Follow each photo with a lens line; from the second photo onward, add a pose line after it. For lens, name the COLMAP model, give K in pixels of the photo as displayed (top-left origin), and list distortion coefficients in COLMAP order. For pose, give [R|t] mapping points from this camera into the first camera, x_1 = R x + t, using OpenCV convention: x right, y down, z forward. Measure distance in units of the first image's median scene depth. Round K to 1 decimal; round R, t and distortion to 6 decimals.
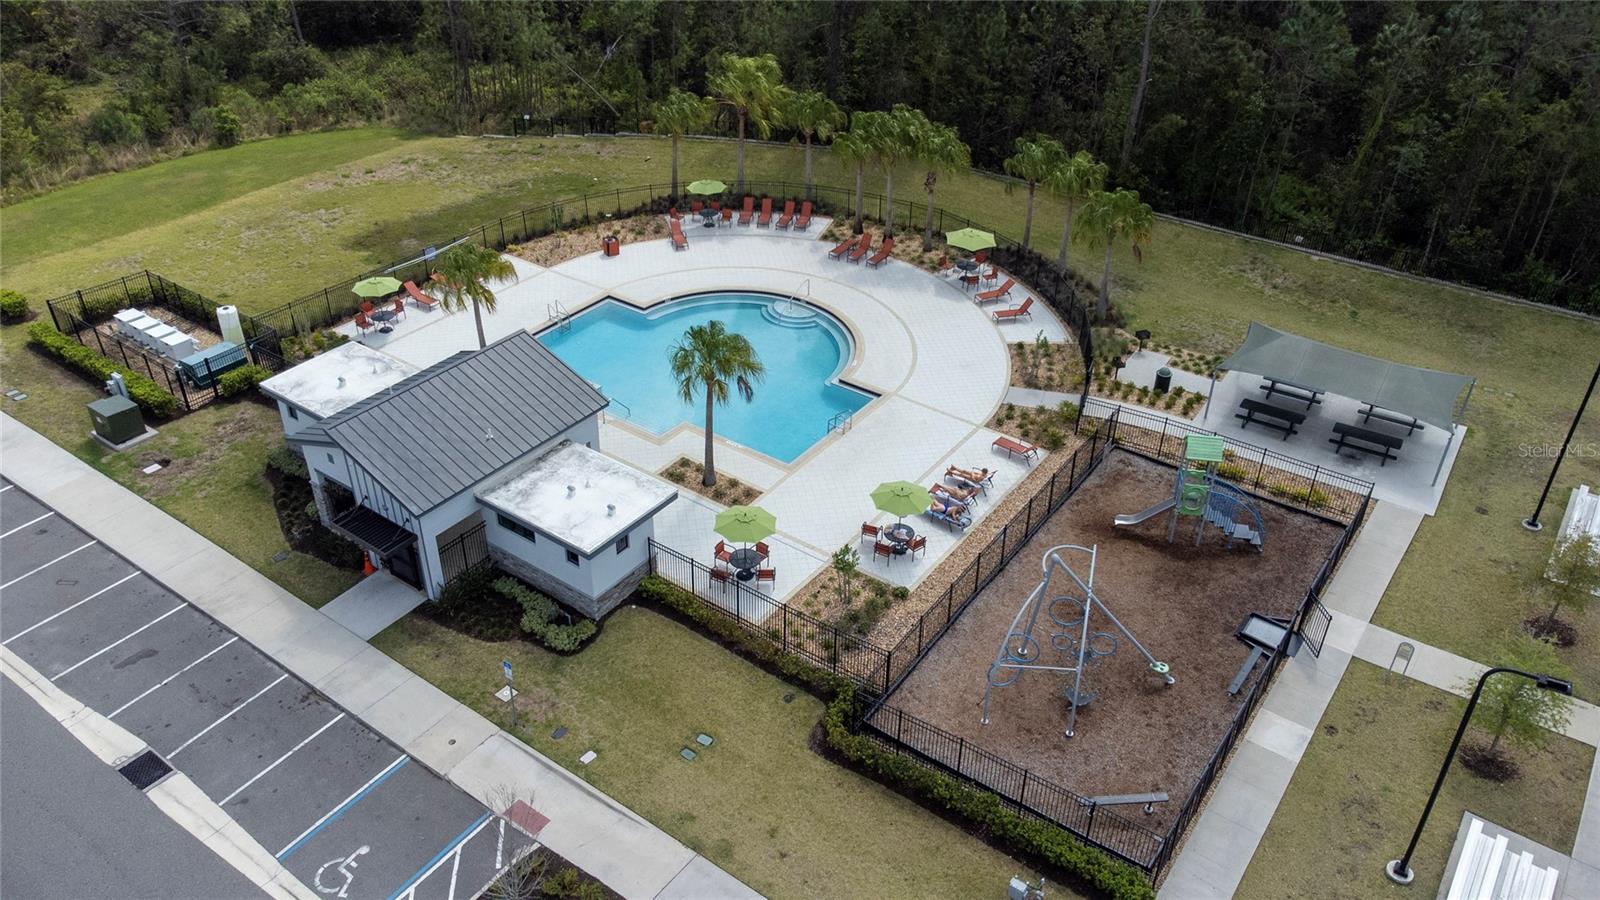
lens RADIAL K [[1193.0, 0, 785.2], [0, 1193.0, 460.0], [0, 0, 1]] dist [0.036314, -0.002251]
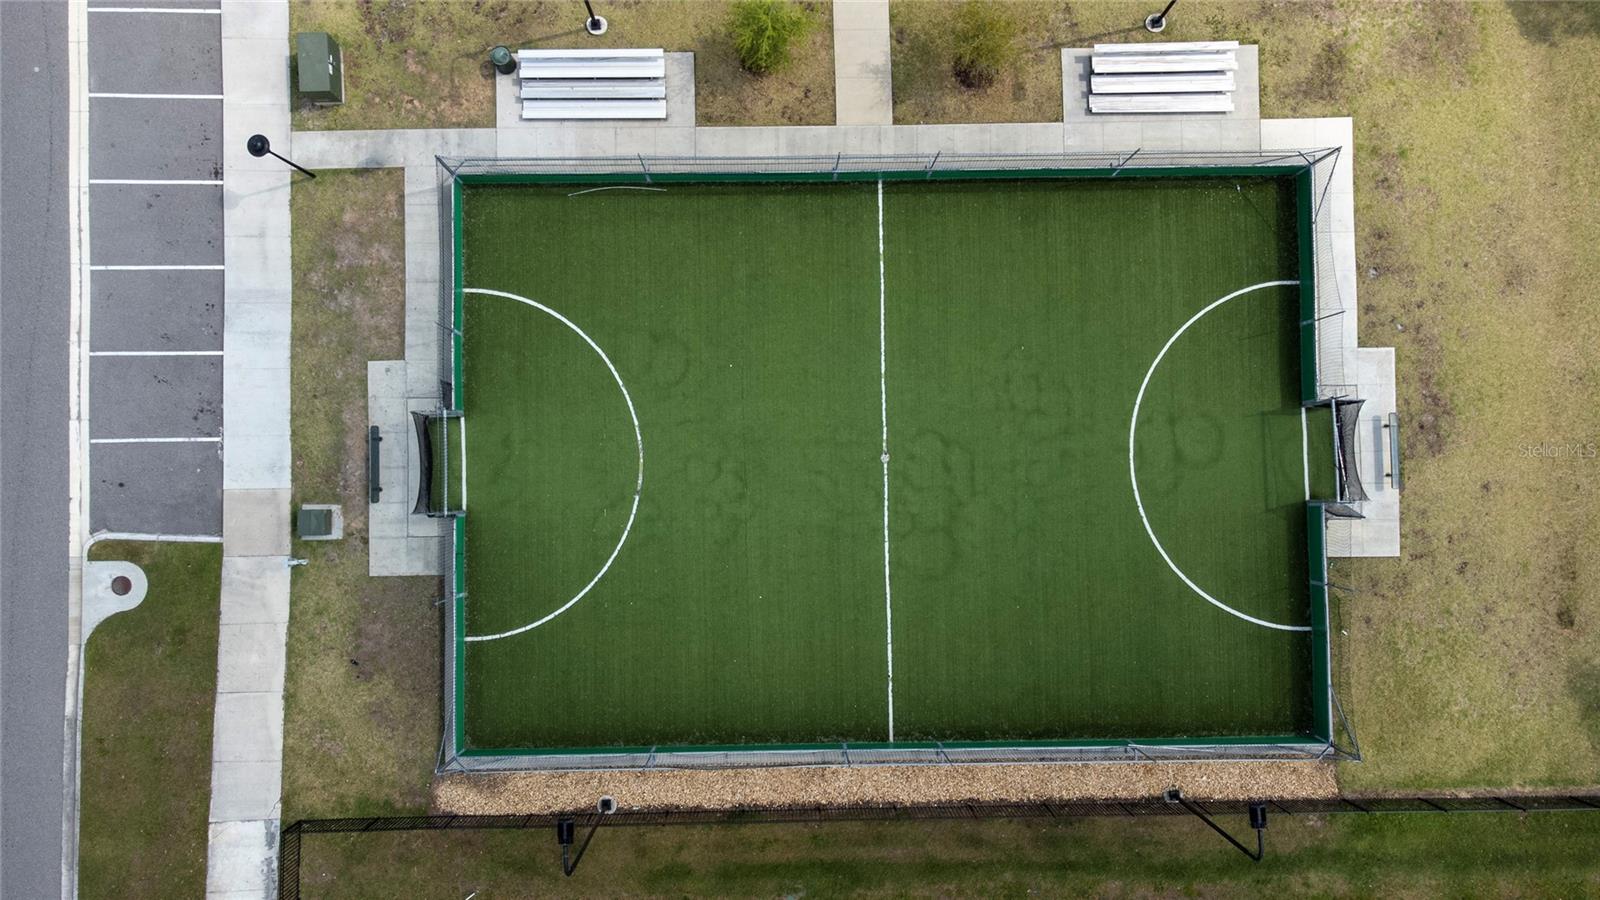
lens RADIAL K [[1193.0, 0, 785.2], [0, 1193.0, 460.0], [0, 0, 1]] dist [0.036314, -0.002251]
pose [[0.599655, 0.800112, -0.015309, 0.663205], [-0.463338, 0.362726, 0.808547, -0.401449], [0.652481, -0.477756, 0.588233, 0.100058]]
